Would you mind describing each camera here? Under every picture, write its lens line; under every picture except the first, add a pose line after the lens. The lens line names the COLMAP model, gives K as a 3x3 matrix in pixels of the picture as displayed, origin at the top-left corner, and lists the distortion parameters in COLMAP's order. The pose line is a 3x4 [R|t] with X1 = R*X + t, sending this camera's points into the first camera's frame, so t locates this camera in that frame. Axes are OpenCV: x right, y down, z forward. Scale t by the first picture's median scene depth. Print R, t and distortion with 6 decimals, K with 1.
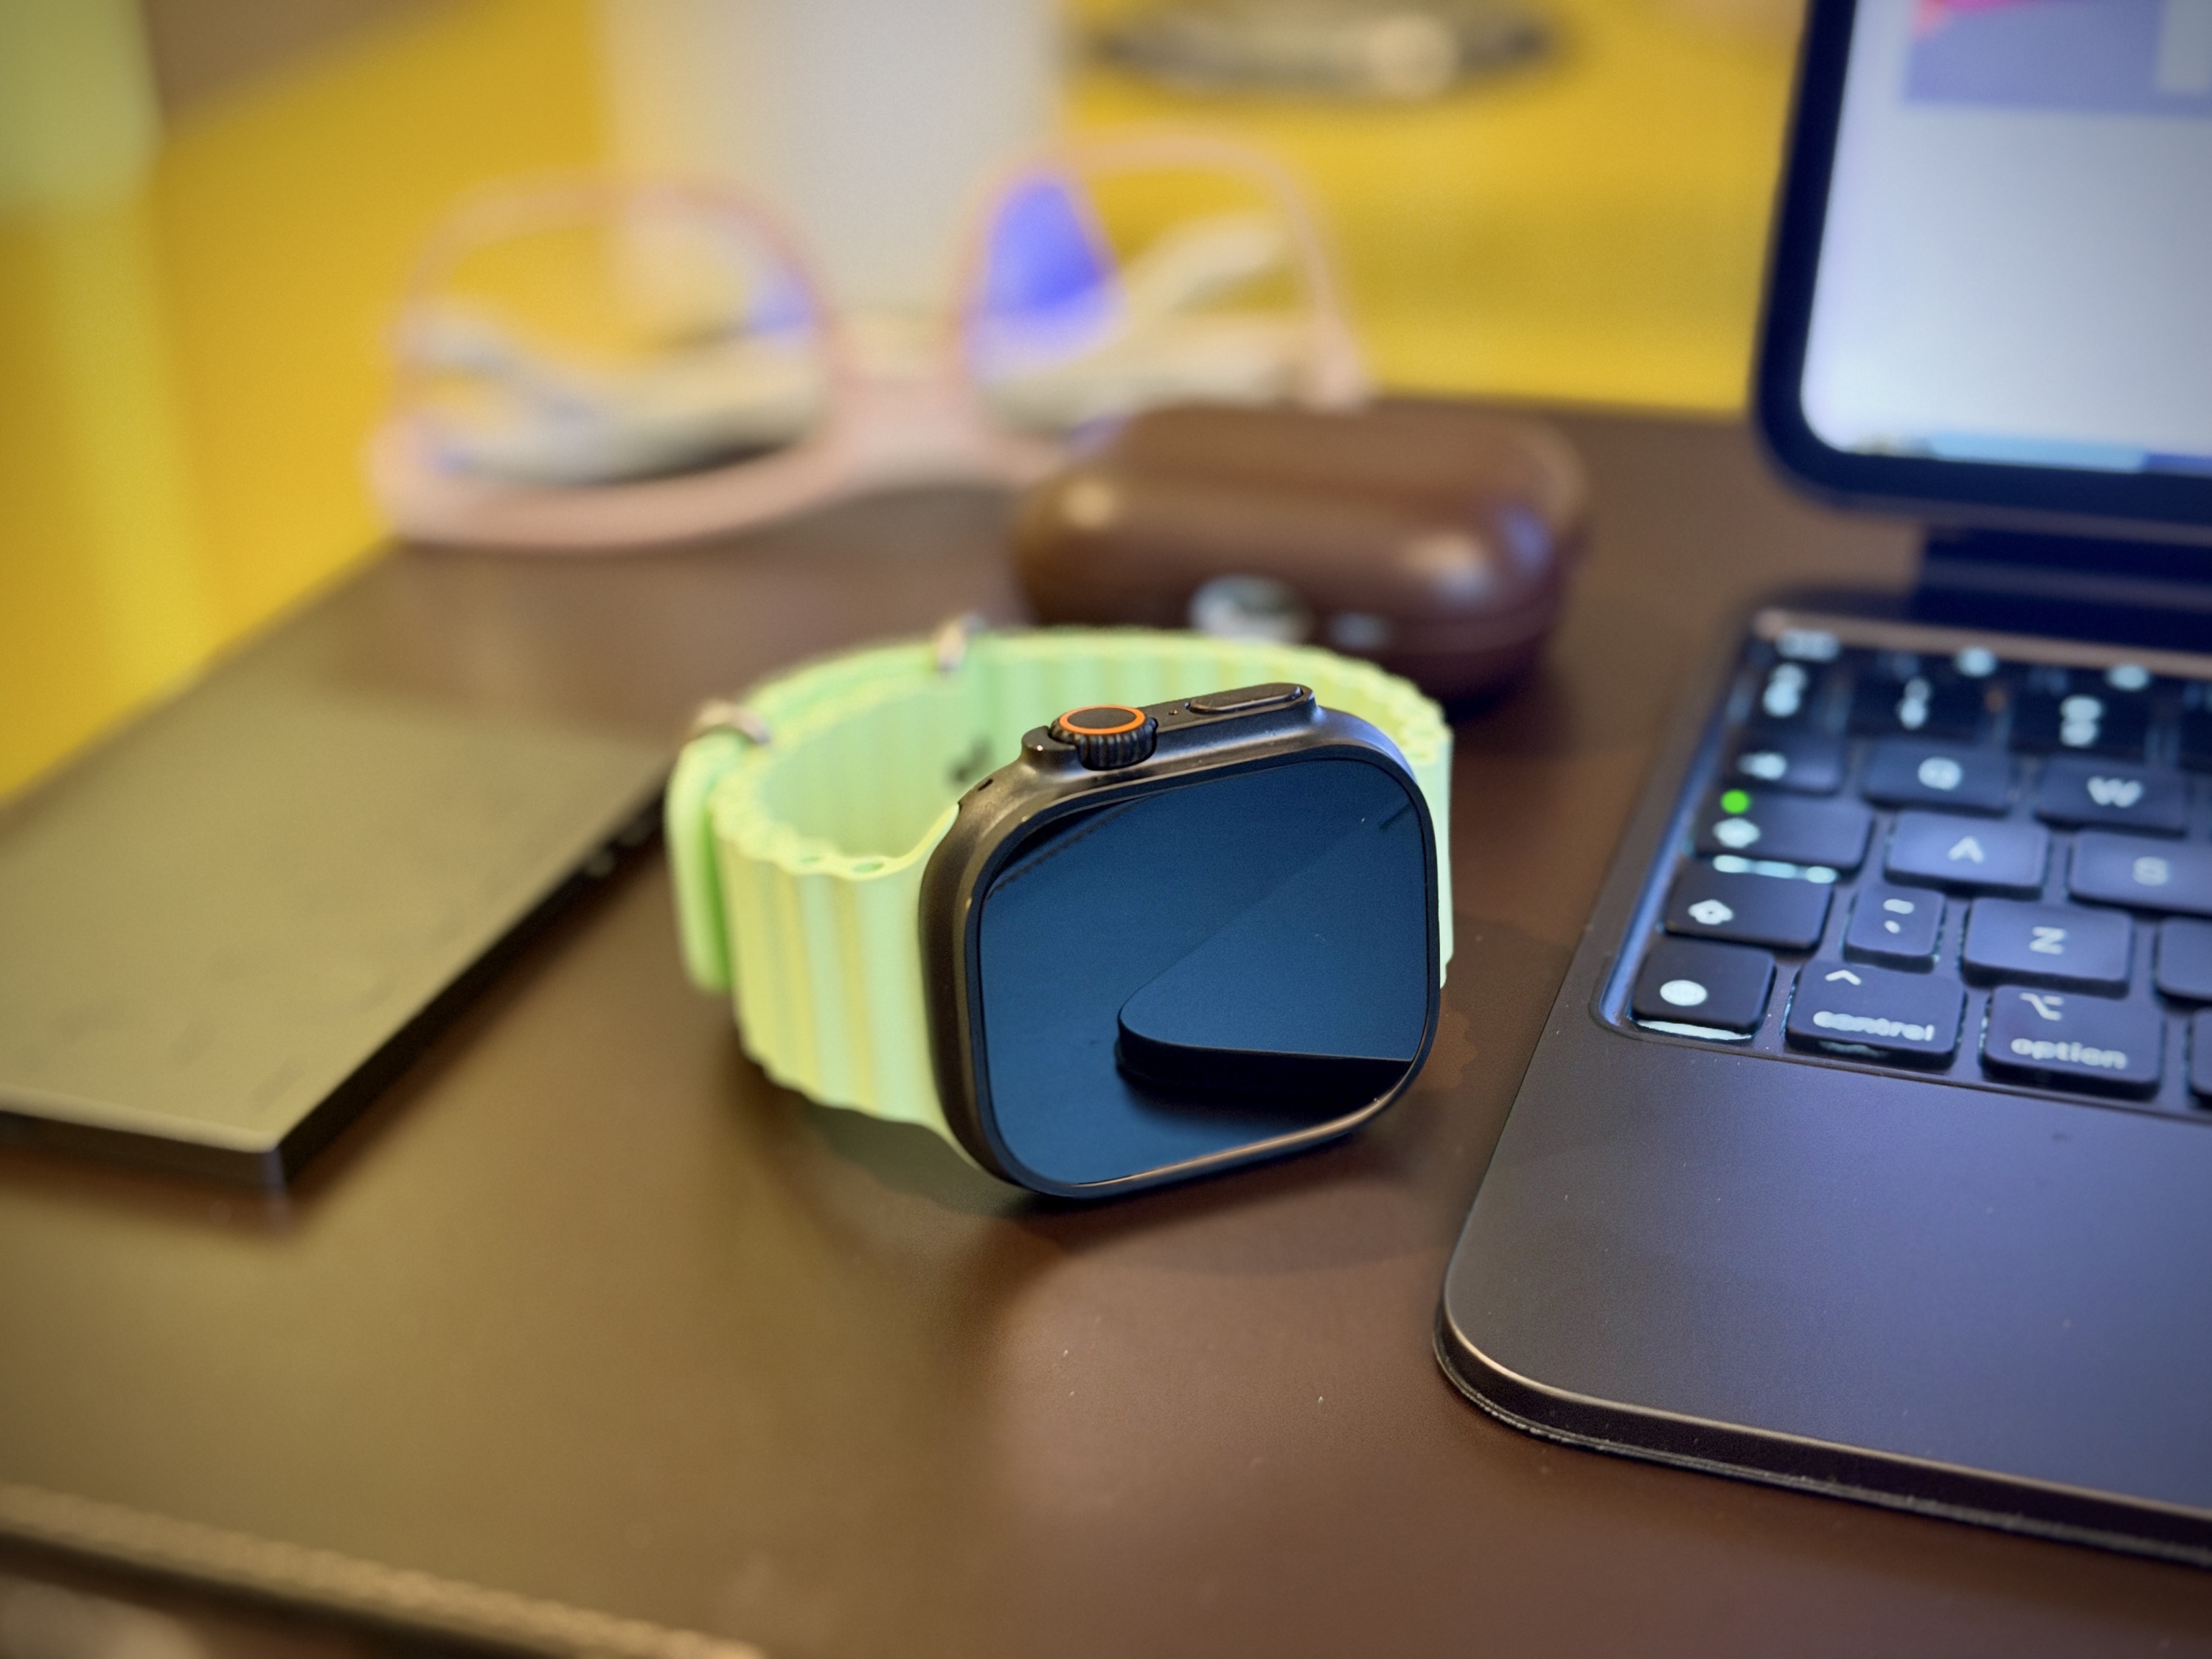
lens RADIAL K [[3083.3, 0, 1106.0], [0, 3083.3, 829.5], [0, 0, 1]] dist [-0.000111, 0.012914]
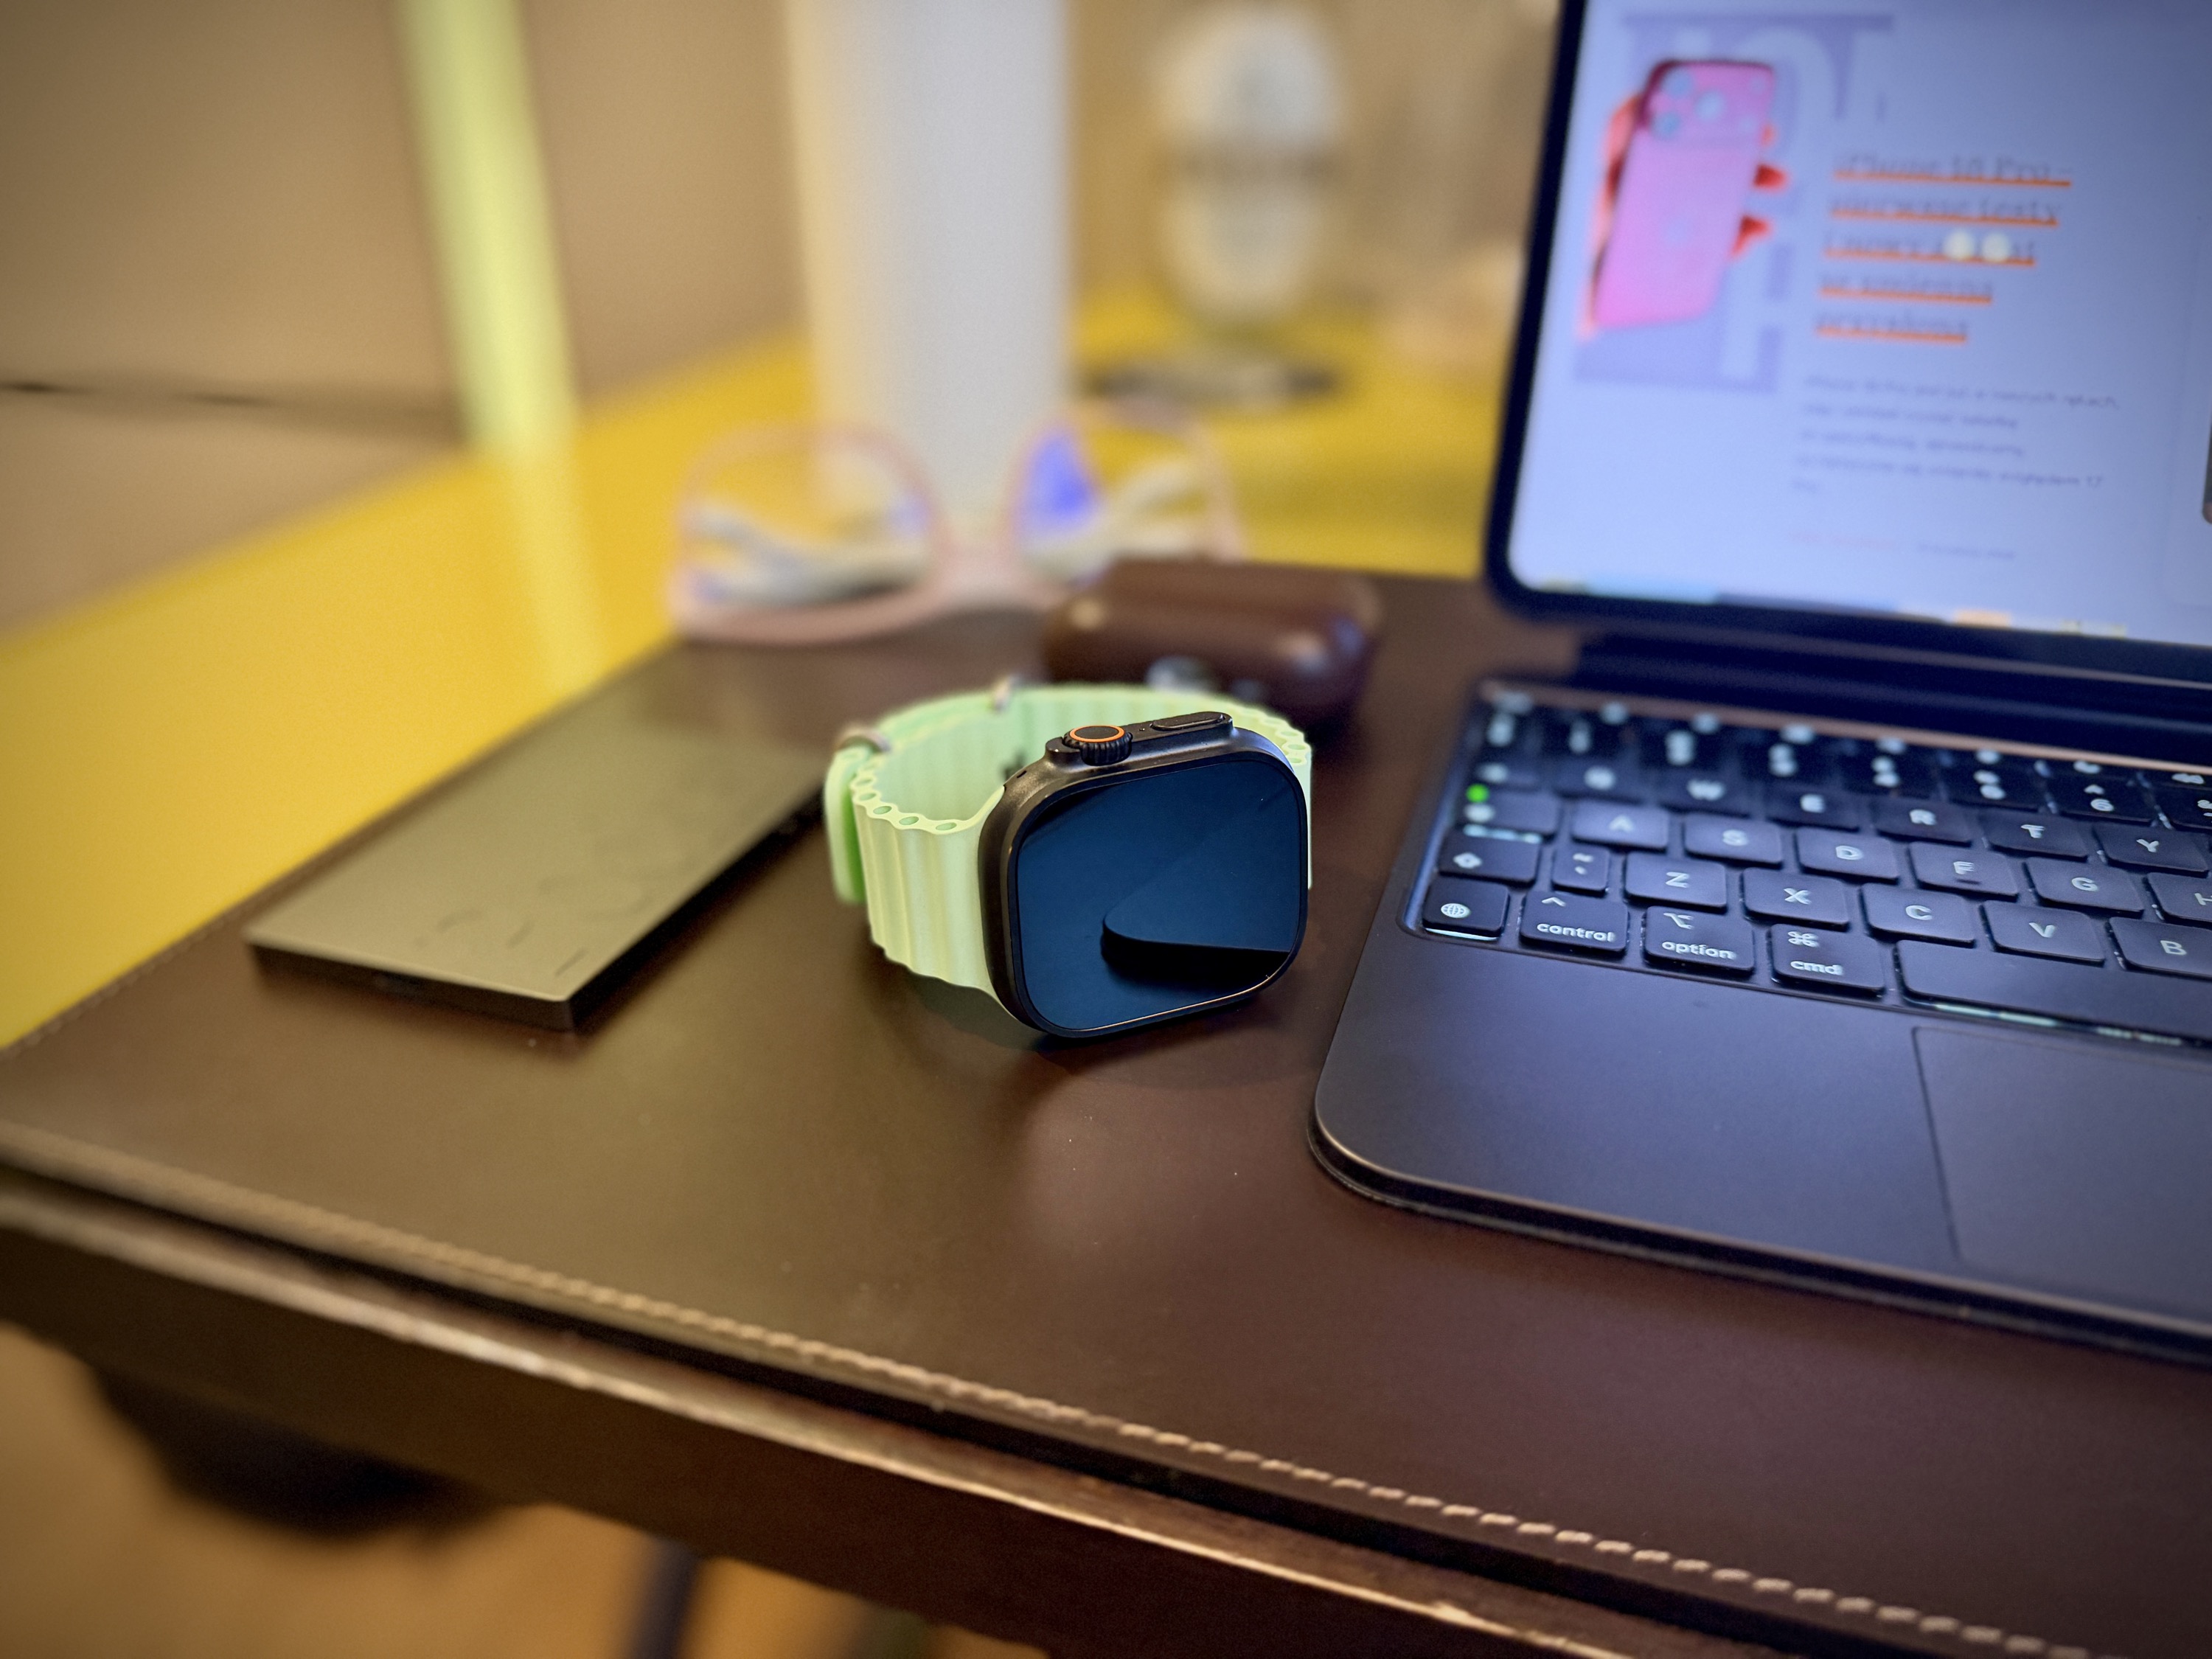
lens RADIAL K [[1575.5, 0, 1116.9], [0, 1575.5, 783.1], [0, 0, 1]] dist [0.000544, -0.000073]
pose [[0.999779, 0.009535, 0.018735, -0.005197], [-0.009097, 0.999687, -0.023308, 0.007219], [-0.018952, 0.023132, 0.999553, 0.177366]]
